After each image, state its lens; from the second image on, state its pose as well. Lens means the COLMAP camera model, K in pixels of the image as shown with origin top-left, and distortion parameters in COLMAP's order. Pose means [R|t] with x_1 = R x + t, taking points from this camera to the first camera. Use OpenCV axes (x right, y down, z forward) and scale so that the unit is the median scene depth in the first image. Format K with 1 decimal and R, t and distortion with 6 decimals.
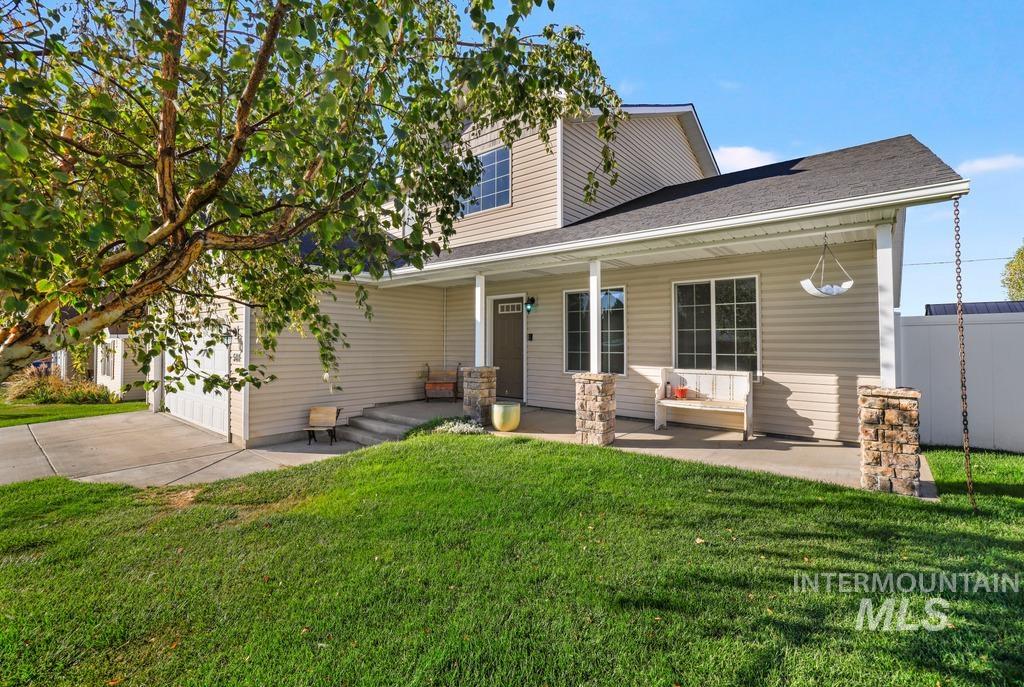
lens RADIAL K [[451.1, 0, 512.0], [0, 451.1, 343.5], [0, 0, 1]] dist [-0.000506, -0.000067]
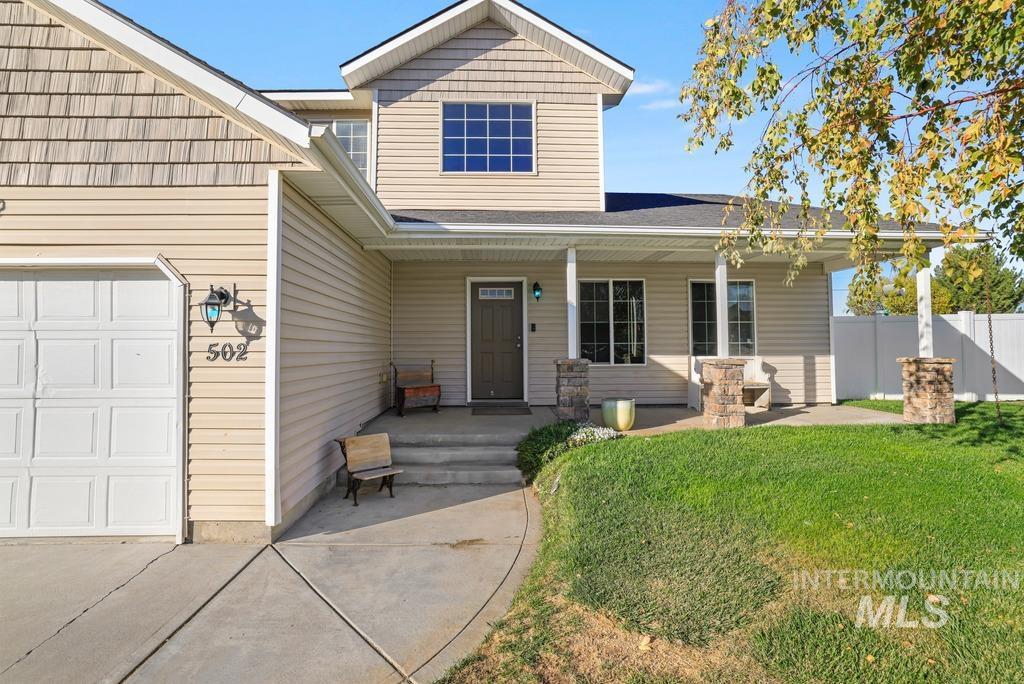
lens RADIAL K [[451.1, 0, 512.0], [0, 451.1, 342.0], [0, 0, 1]] dist [-0.000506, -0.000067]
pose [[0.749878, -0.008398, 0.661522, -0.707520], [0.004428, 0.999961, 0.007674, 0.009004], [-0.661561, -0.002825, 0.749886, 0.442747]]
